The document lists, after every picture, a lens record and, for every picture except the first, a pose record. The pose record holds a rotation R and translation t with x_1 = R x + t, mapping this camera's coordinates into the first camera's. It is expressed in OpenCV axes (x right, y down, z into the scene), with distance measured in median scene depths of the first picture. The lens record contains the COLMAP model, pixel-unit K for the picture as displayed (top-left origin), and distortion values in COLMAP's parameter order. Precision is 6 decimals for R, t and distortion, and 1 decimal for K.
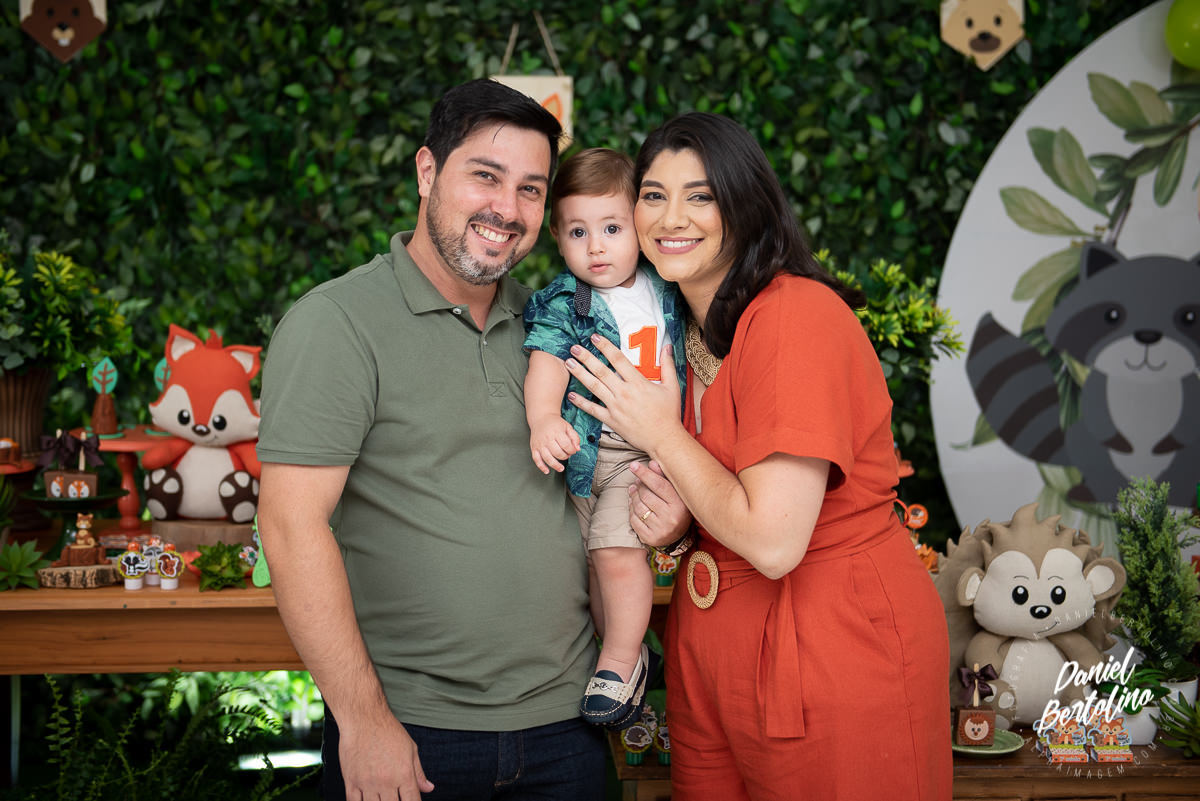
lens RADIAL K [[1887.9, 0, 615.5], [0, 1887.9, 379.3], [0, 0, 1]] dist [0.135476, -0.001904]
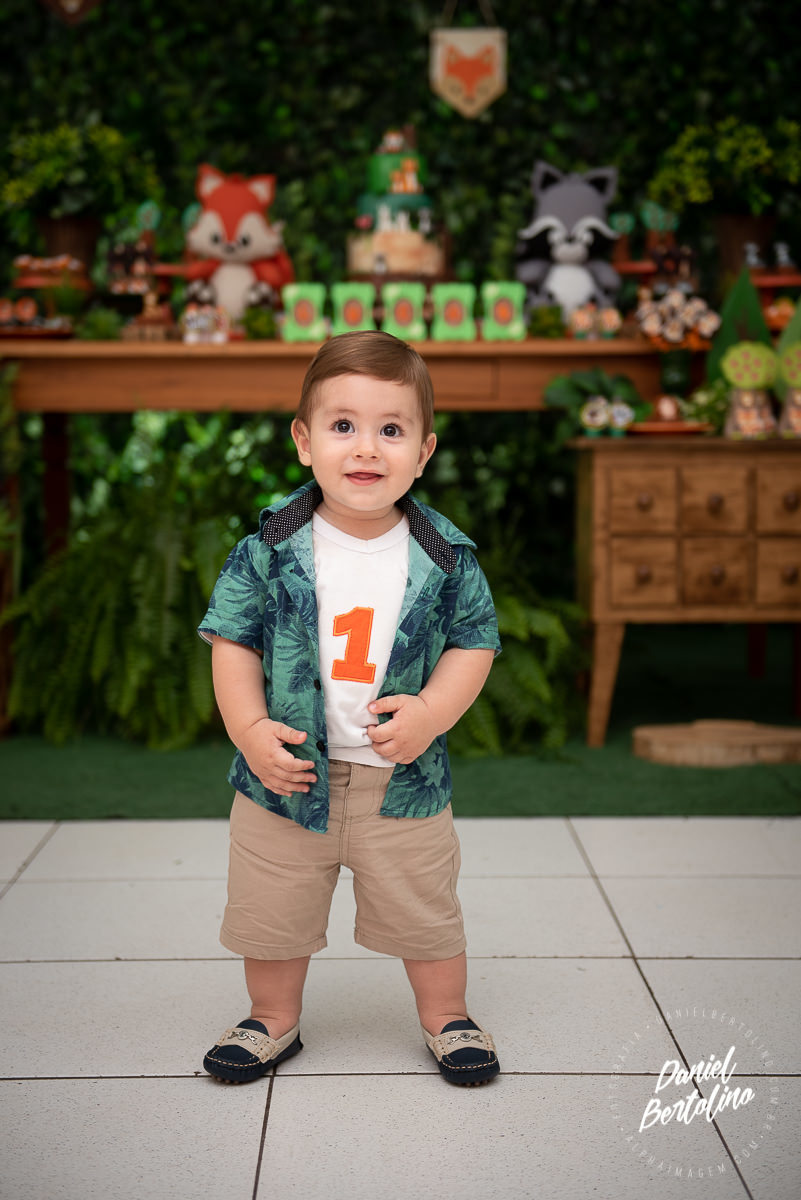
lens RADIAL K [[1938.9, 0, 383.1], [0, 1938.9, 597.9], [0, 0, 1]] dist [0.088861, 0.119842]
pose [[0.998713, -0.005357, -0.050425, -0.038694], [0.005874, 0.999932, 0.010115, 0.173347], [0.050367, -0.010398, 0.998677, -0.192813]]
